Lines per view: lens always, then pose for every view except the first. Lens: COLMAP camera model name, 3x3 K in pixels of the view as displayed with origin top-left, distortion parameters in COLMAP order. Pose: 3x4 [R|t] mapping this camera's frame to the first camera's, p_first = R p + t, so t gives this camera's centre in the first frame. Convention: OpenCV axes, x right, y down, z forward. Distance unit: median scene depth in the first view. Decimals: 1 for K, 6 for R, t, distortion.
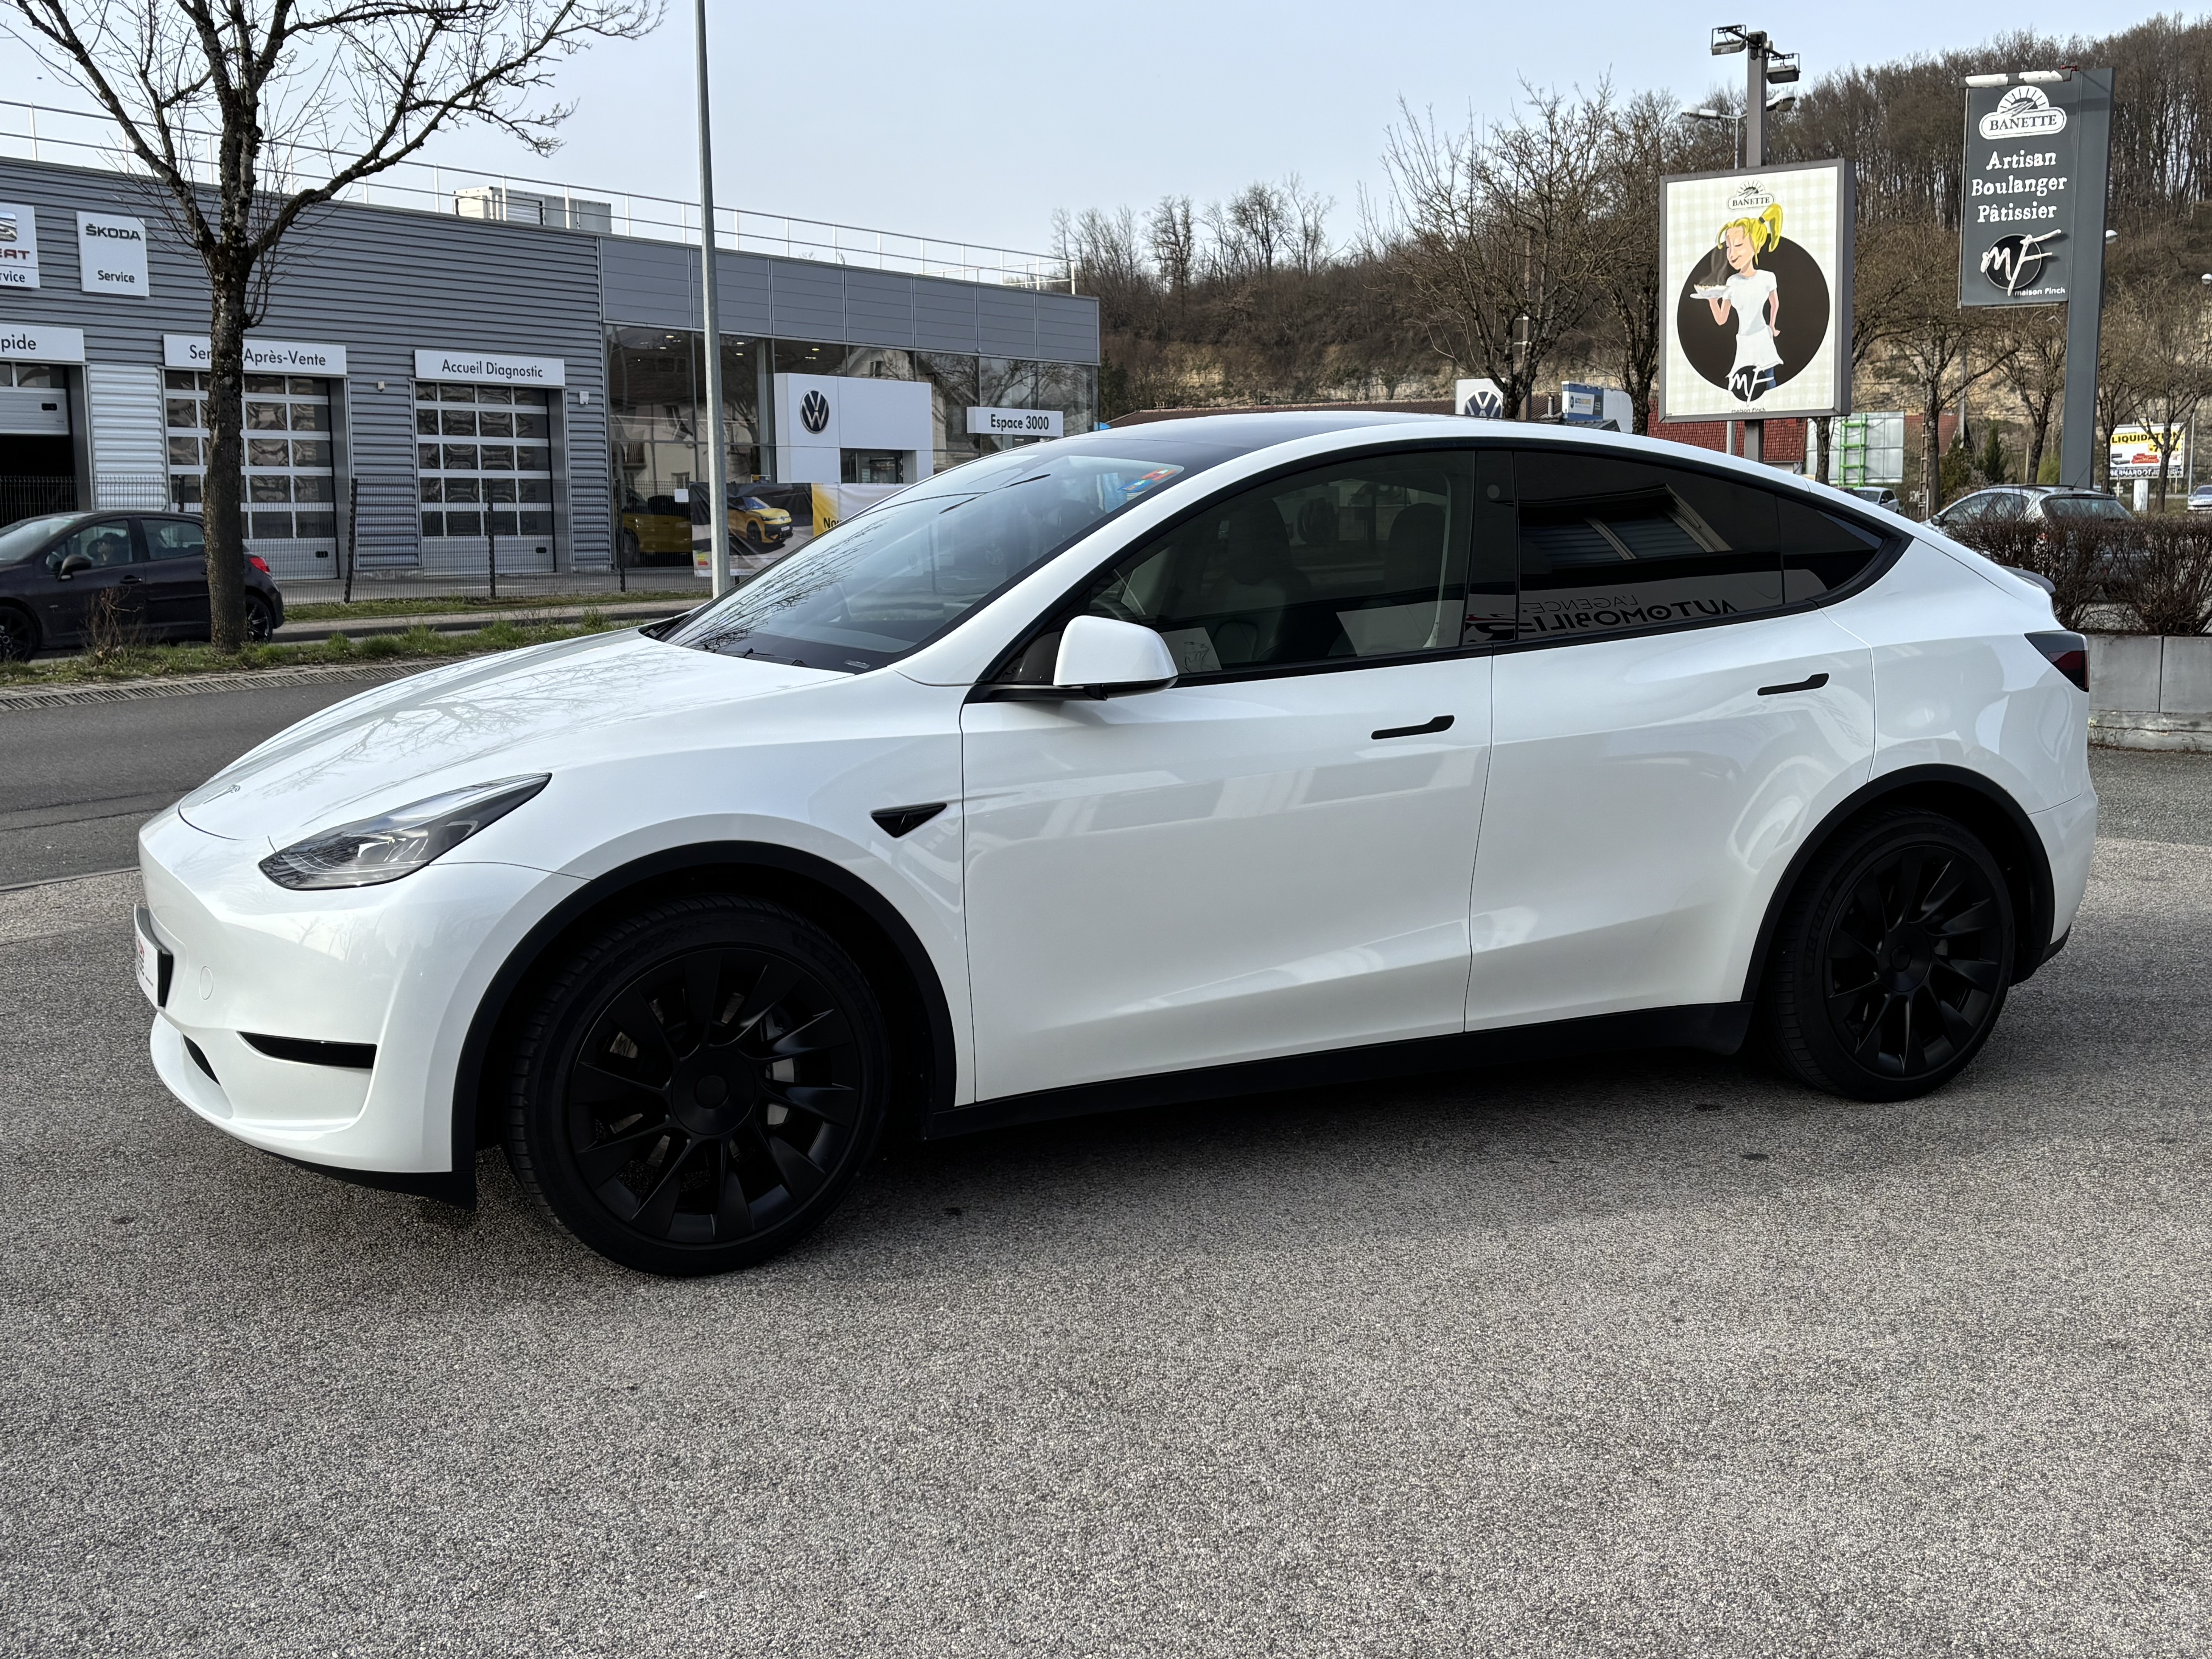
lens RADIAL K [[2371.9, 0, 1106.0], [0, 2371.9, 829.5], [0, 0, 1]] dist [0.133879, -0.393225]
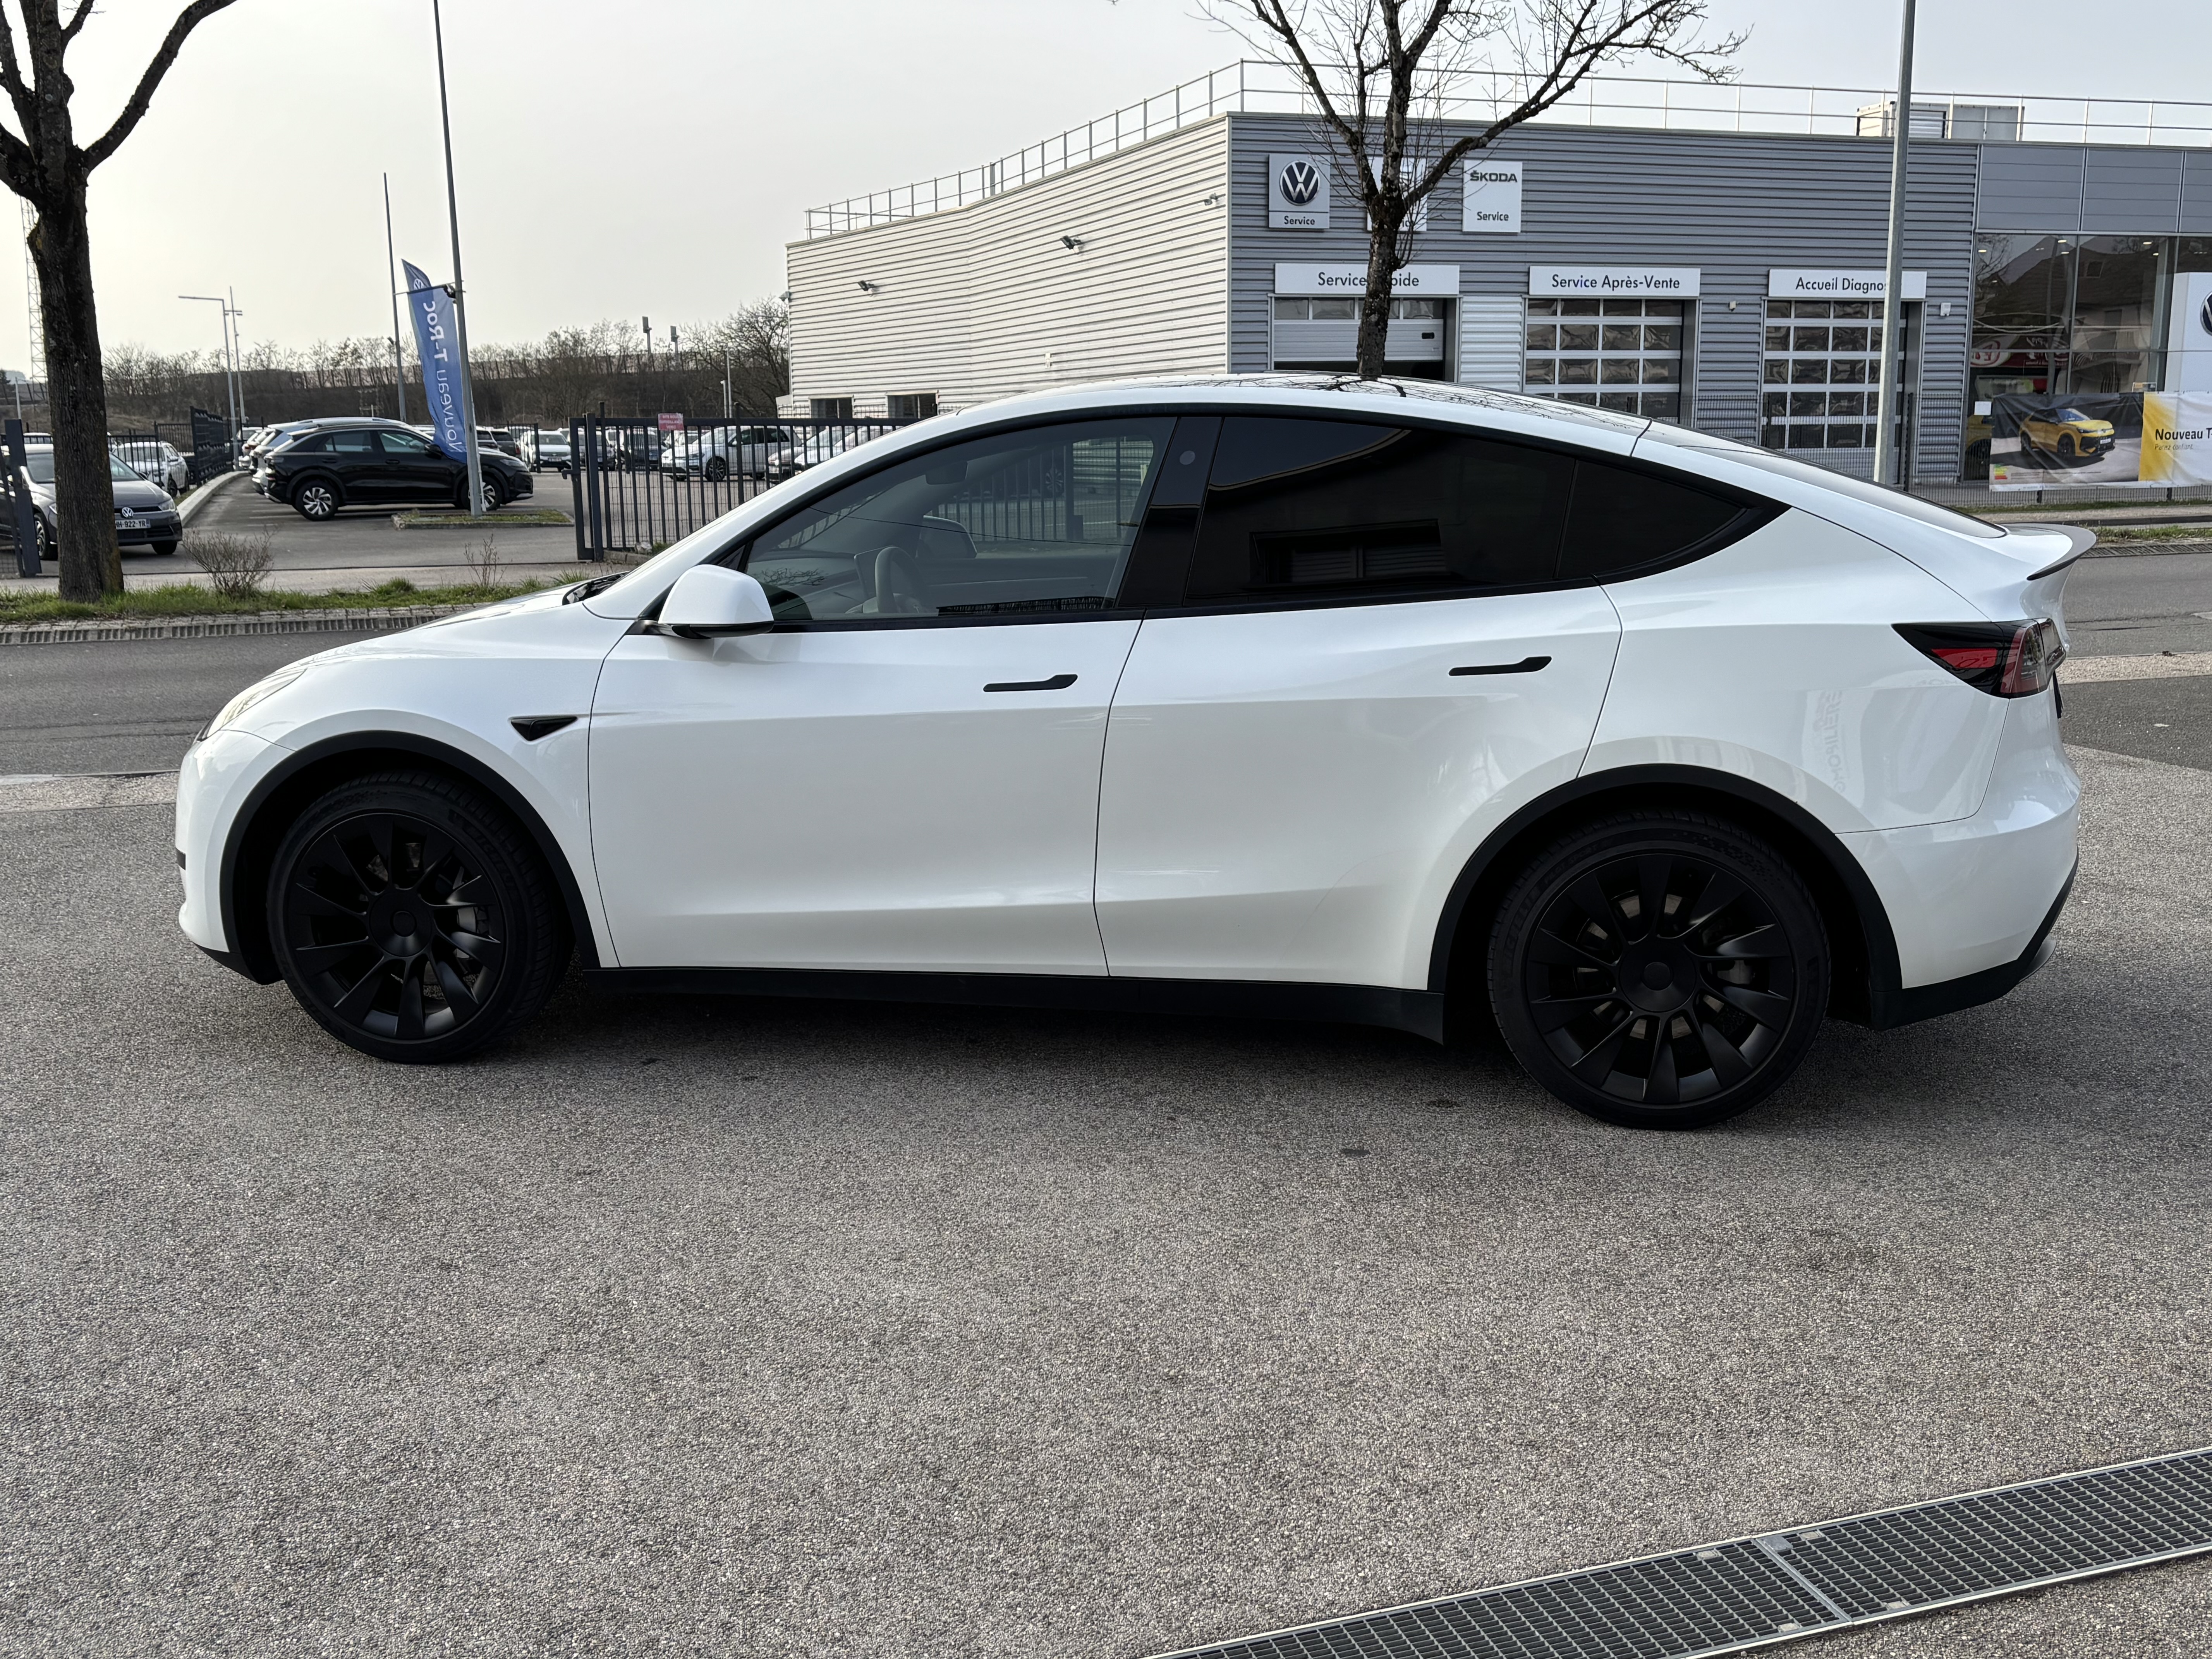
lens RADIAL K [[2265.5, 0, 1106.0], [0, 2265.5, 829.5], [0, 0, 1]] dist [0.064838, -0.163641]
pose [[0.794500, 0.105973, -0.597947, 0.249501], [-0.077743, 0.994303, 0.072921, -0.017652], [0.602268, -0.011449, 0.798212, 0.073426]]
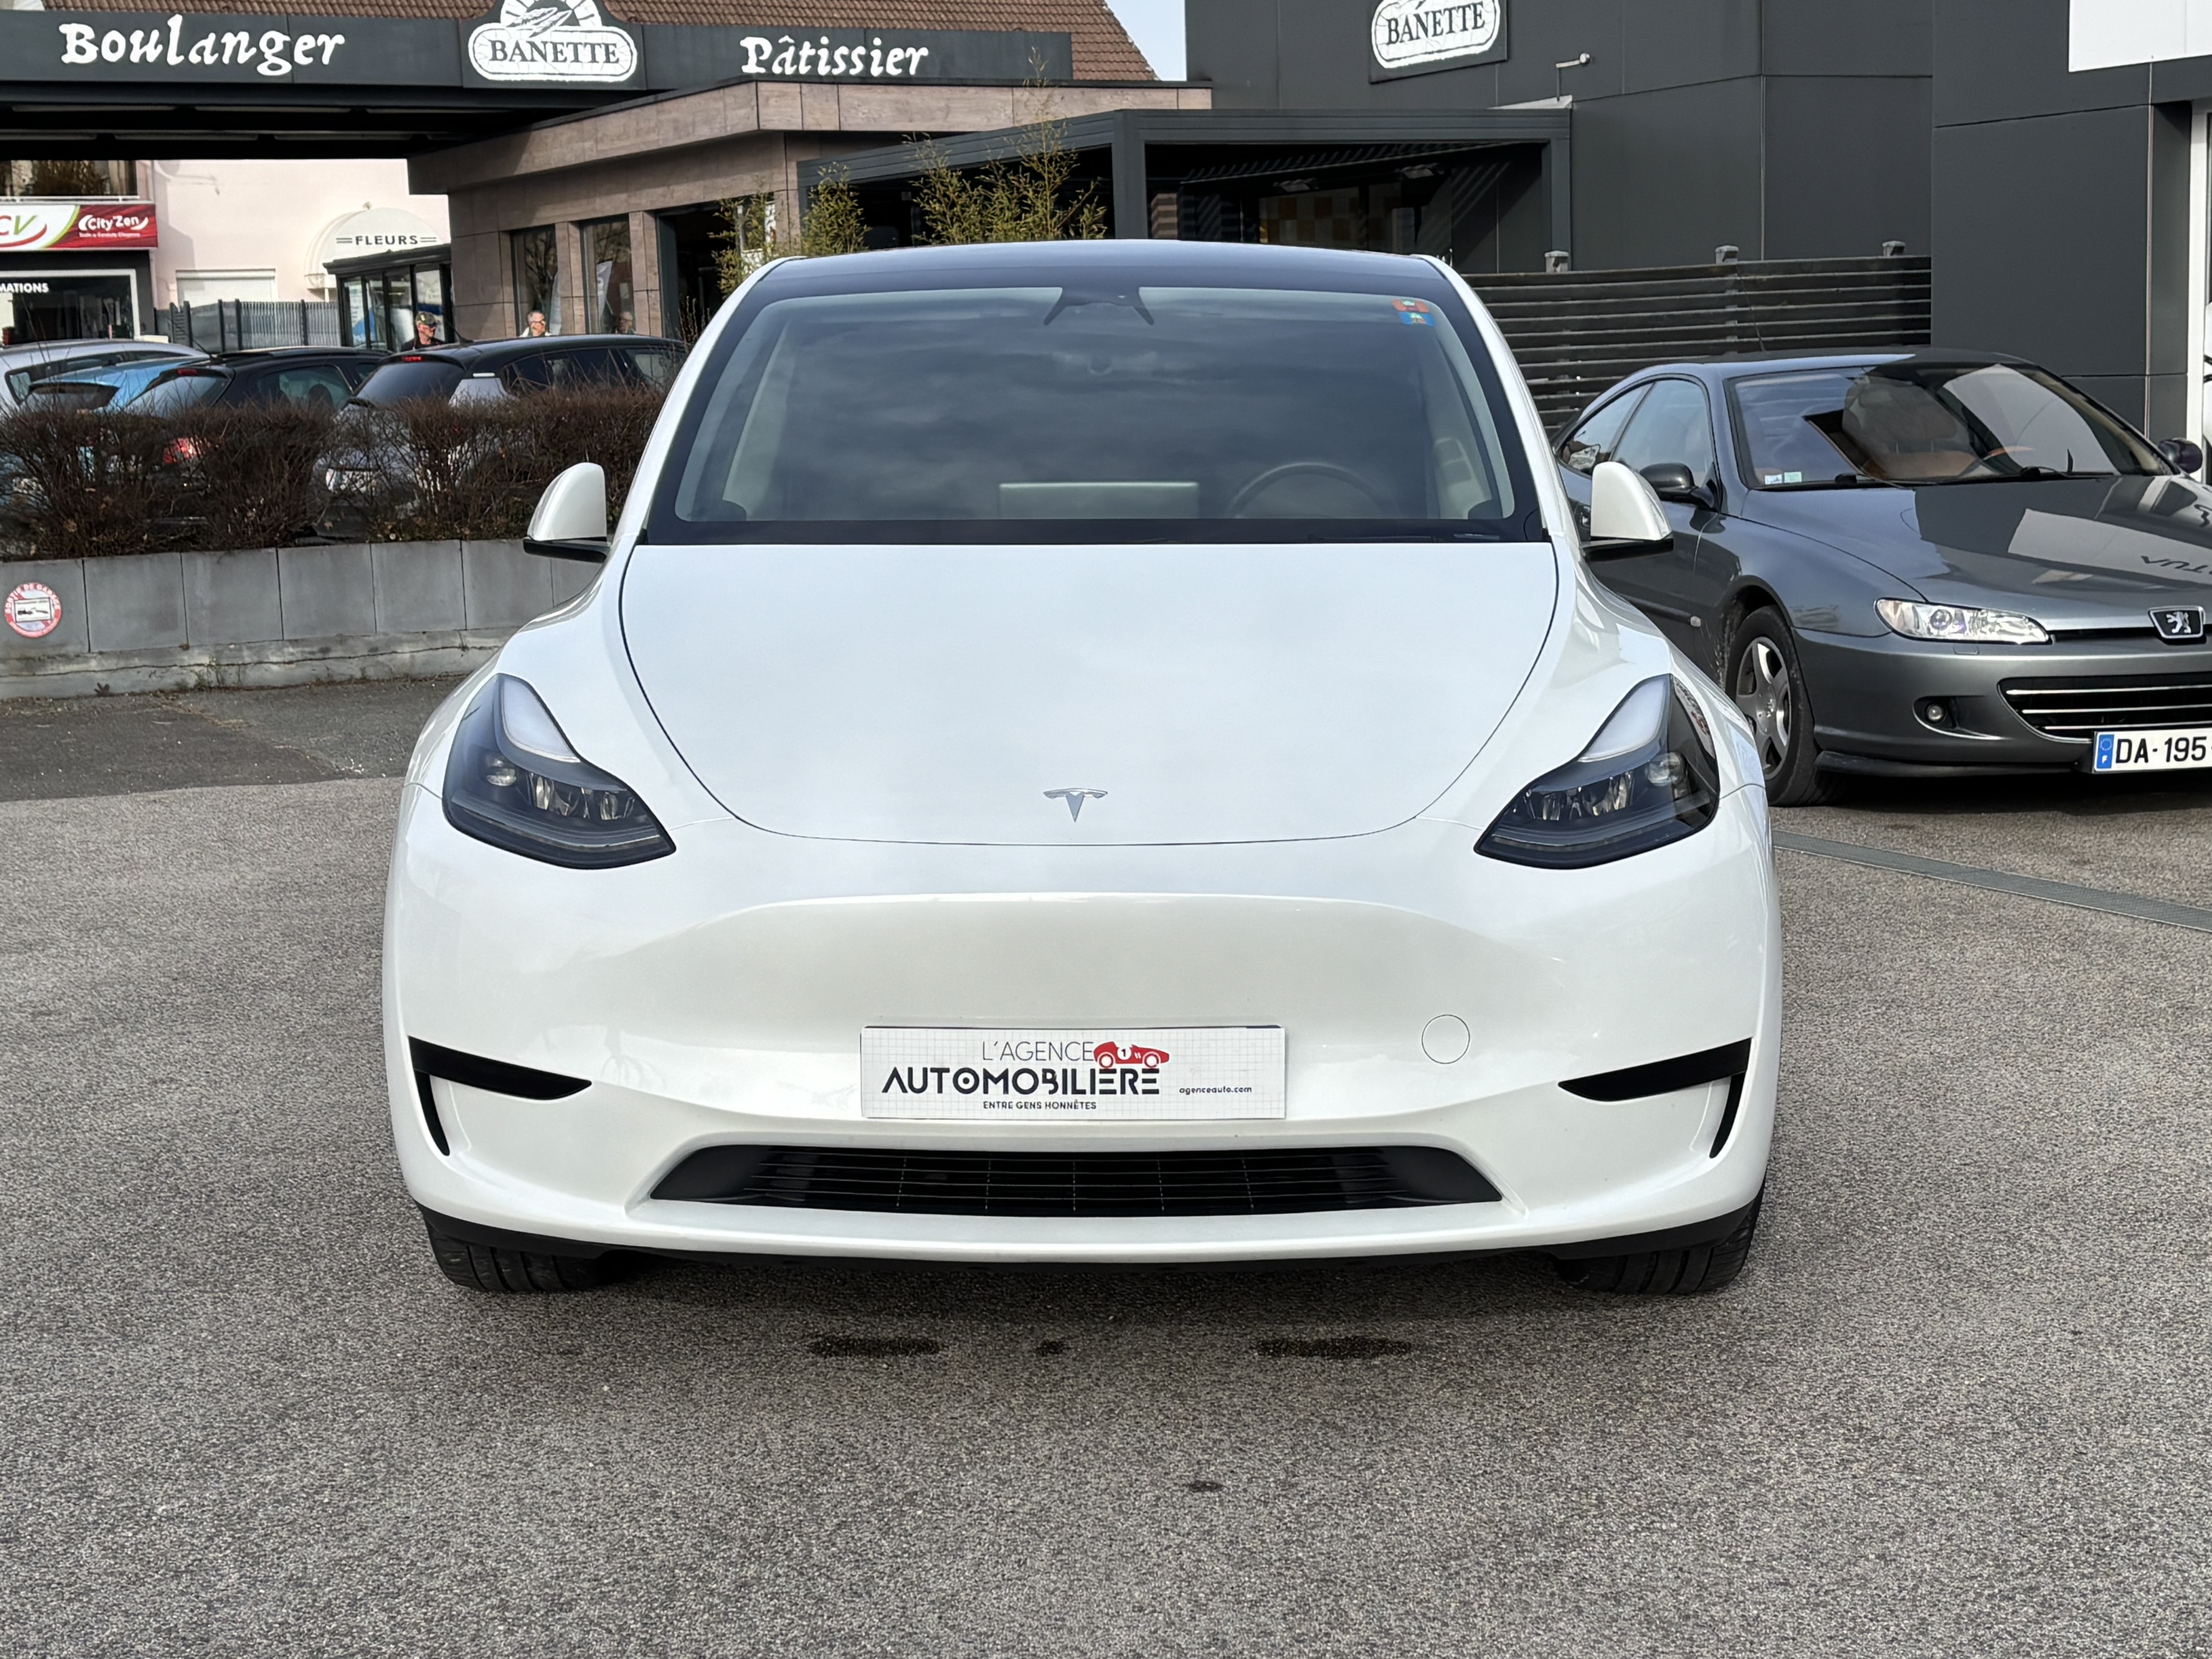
lens RADIAL K [[3247.4, 0, 1106.0], [0, 3247.4, 829.5], [0, 0, 1]] dist [0.230471, -0.937444]
pose [[0.452787, -0.135414, 0.881276, -0.355165], [0.148437, 0.986055, 0.075250, -0.022589], [-0.879176, 0.096742, 0.466573, 0.188706]]
